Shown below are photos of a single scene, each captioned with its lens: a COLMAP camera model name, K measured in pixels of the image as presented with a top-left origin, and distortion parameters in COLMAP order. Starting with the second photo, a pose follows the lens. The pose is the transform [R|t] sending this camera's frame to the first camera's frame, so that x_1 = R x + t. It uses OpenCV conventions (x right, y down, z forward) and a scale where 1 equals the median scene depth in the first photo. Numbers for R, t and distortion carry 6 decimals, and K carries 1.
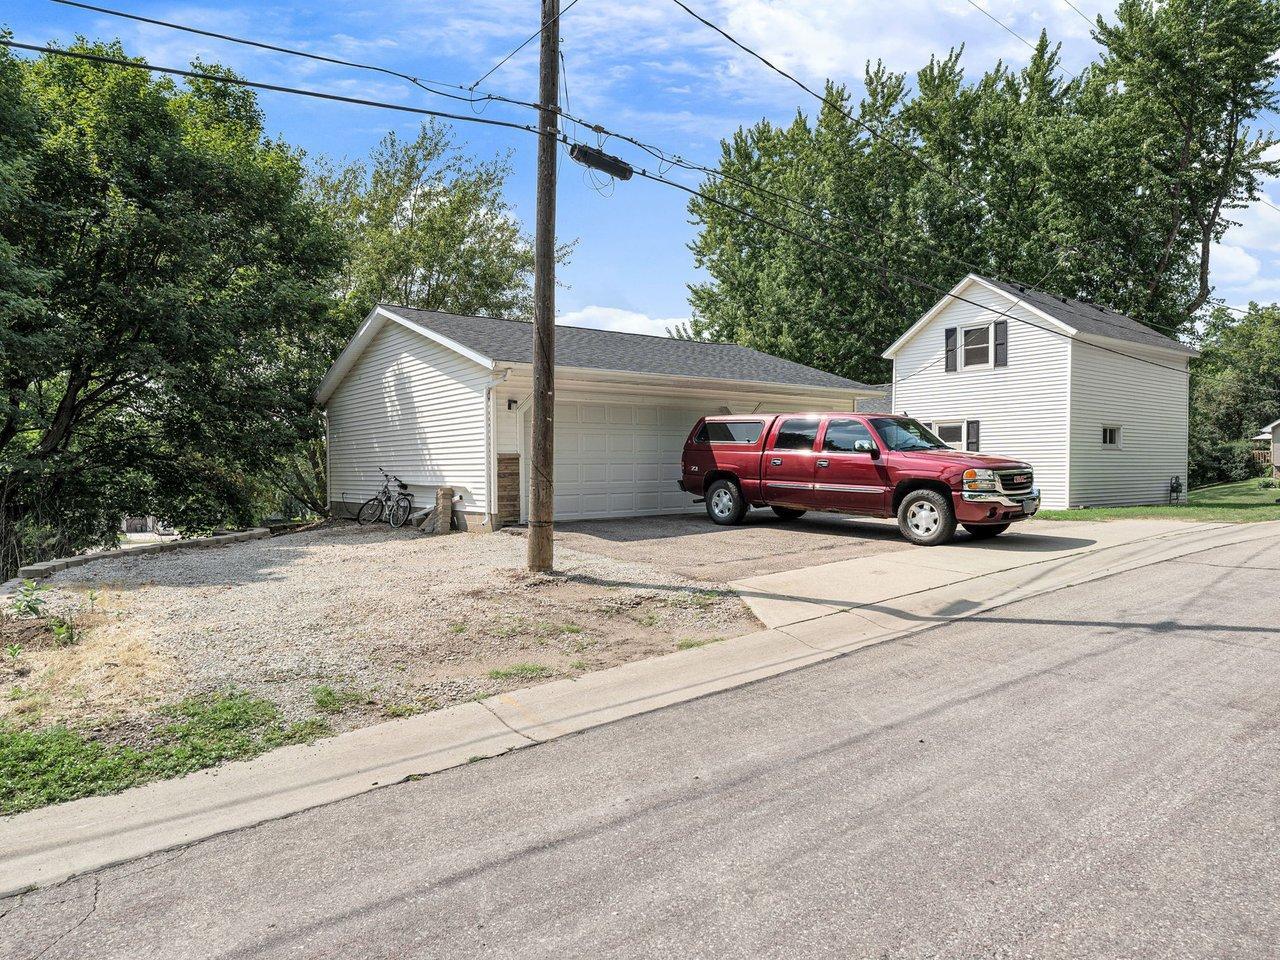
lens RADIAL K [[814.7, 0, 640.0], [0, 814.7, 480.0], [0, 0, 1]] dist [0.004133, -0.000332]
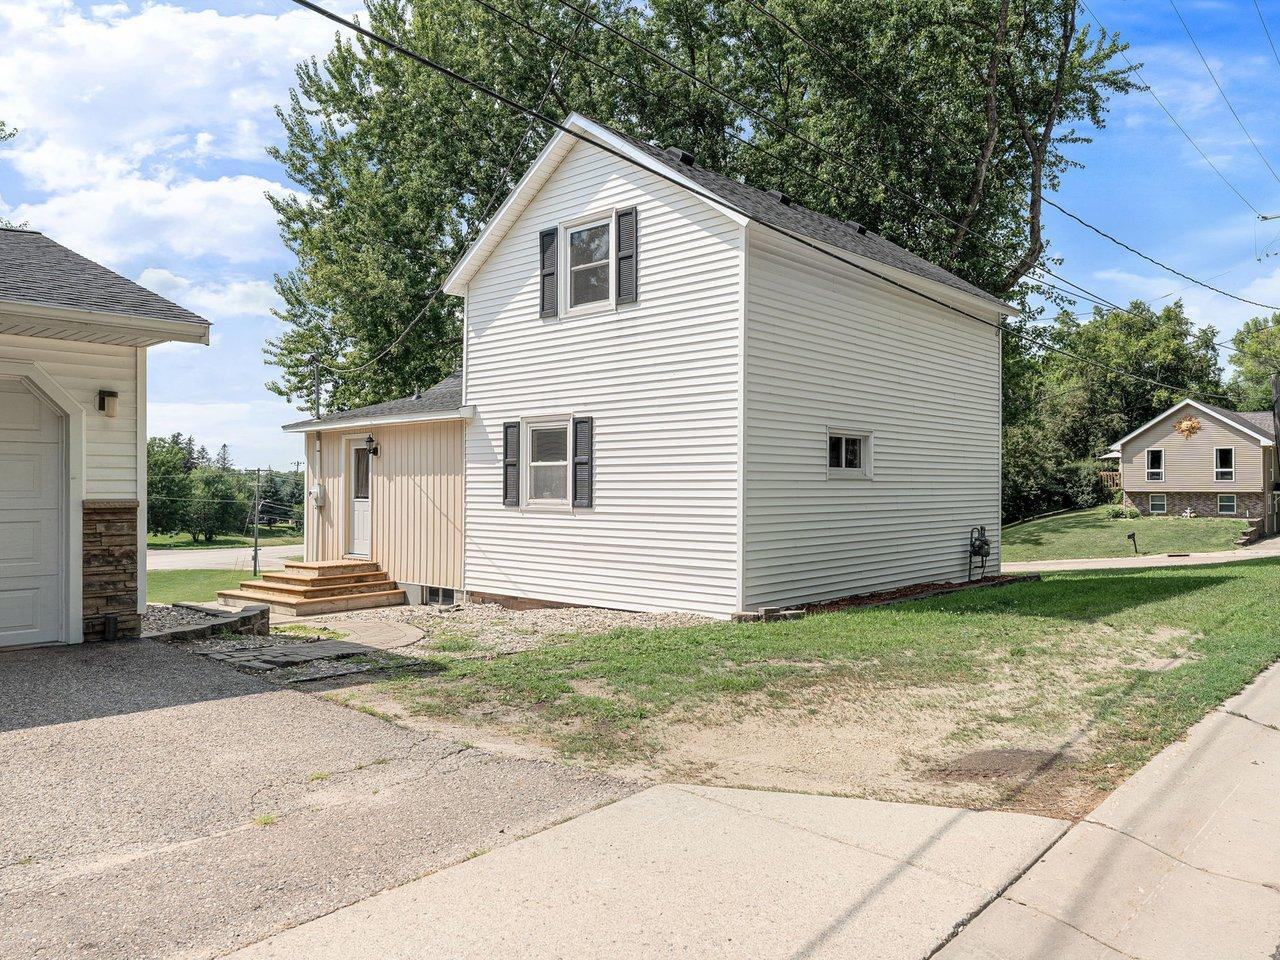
lens RADIAL K [[906.0, 0, 640.0], [0, 906.0, 480.0], [0, 0, 1]] dist [-0.002749, -0.006735]
pose [[0.985052, 0.003512, 0.172223, 0.222769], [-0.000038, 0.999797, -0.020170, -0.016008], [-0.172259, 0.019862, 0.984851, 0.297307]]
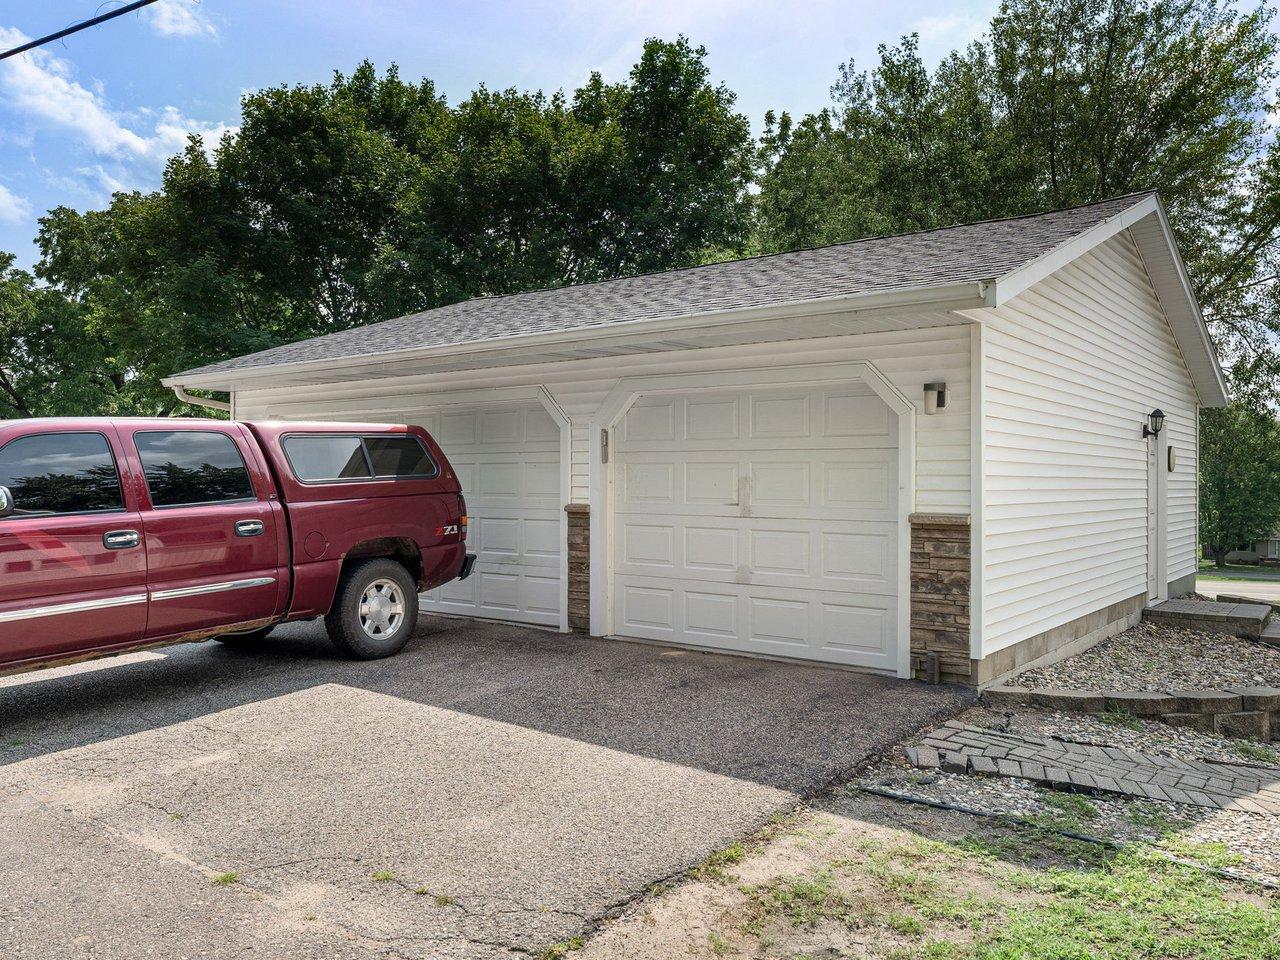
lens RADIAL K [[999.9, 0, 640.0], [0, 999.9, 480.0], [0, 0, 1]] dist [0.003087, -0.038415]
pose [[0.265993, 0.002479, -0.963972, 0.304311], [-0.018384, 0.999828, -0.002501, -0.020479], [0.963800, 0.018387, 0.265992, 0.414051]]
